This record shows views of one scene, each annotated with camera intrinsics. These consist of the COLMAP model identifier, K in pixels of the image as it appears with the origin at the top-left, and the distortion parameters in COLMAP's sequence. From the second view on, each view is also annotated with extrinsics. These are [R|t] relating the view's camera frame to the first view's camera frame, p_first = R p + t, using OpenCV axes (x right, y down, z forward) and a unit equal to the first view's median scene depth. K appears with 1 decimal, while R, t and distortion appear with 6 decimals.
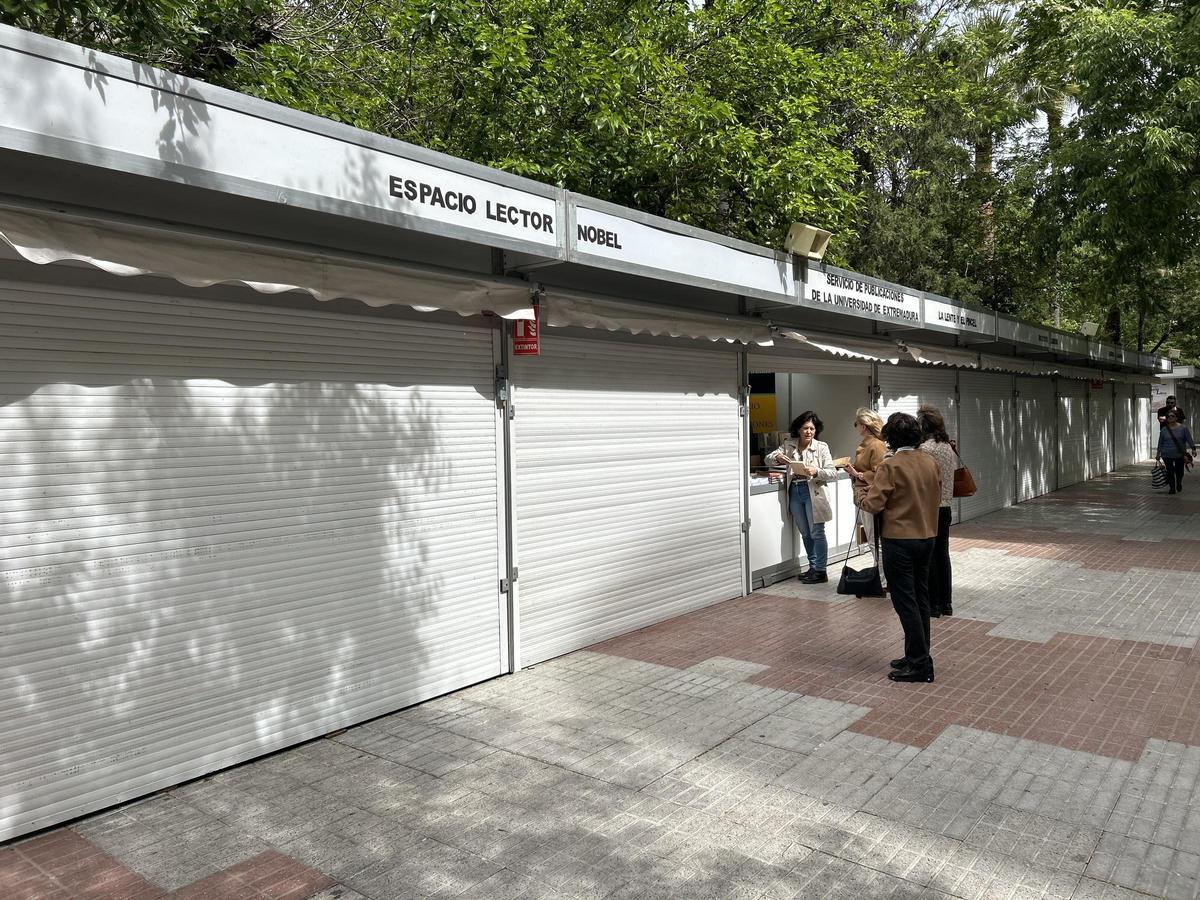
lens RADIAL K [[903.8, 0, 600.0], [0, 903.8, 450.0], [0, 0, 1]] dist [0.051171, 0.000002]
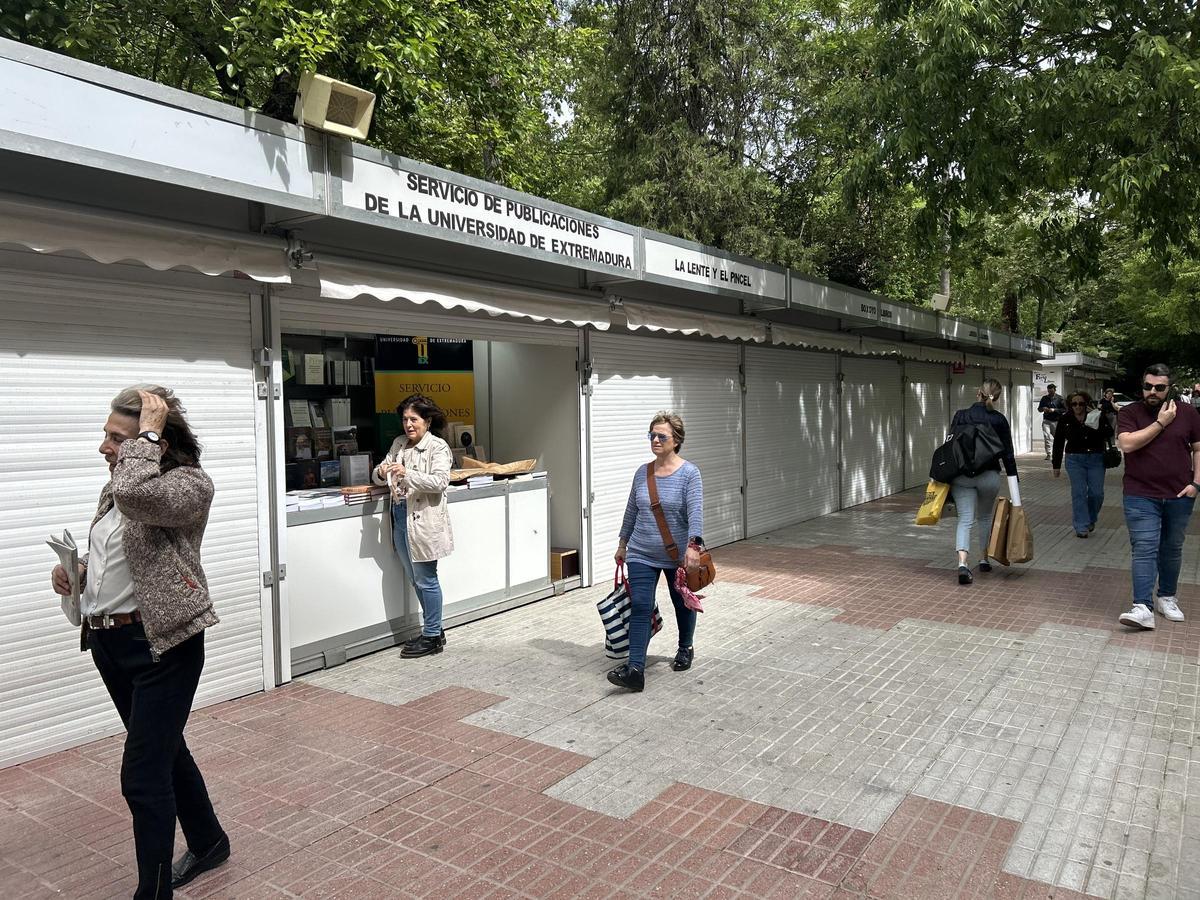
lens RADIAL K [[898.7, 0, 600.0], [0, 898.7, 450.0], [0, 0, 1]] dist [0.084070, -0.080192]
pose [[0.997995, 0.001232, 0.063285, 0.320144], [-0.002053, 0.999915, 0.012911, -0.010192], [-0.063264, -0.013015, 0.997912, 0.338926]]
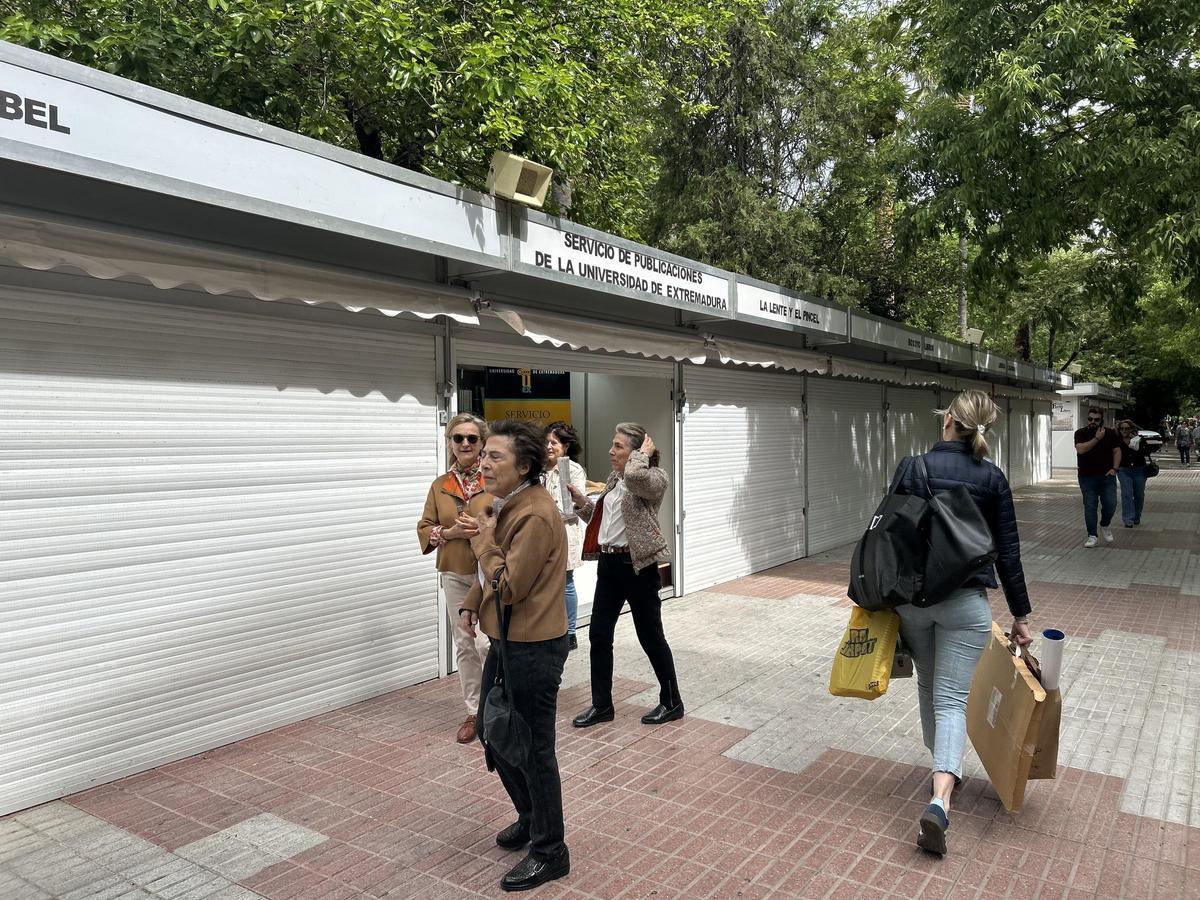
lens RADIAL K [[902.5, 0, 605.9], [0, 902.5, 451.9], [0, 0, 1]] dist [0.089666, -0.087888]
pose [[0.997602, 0.011767, 0.068199, 0.219351], [-0.011042, 0.999879, -0.010992, -0.008969], [-0.068320, 0.010213, 0.997611, 0.252506]]
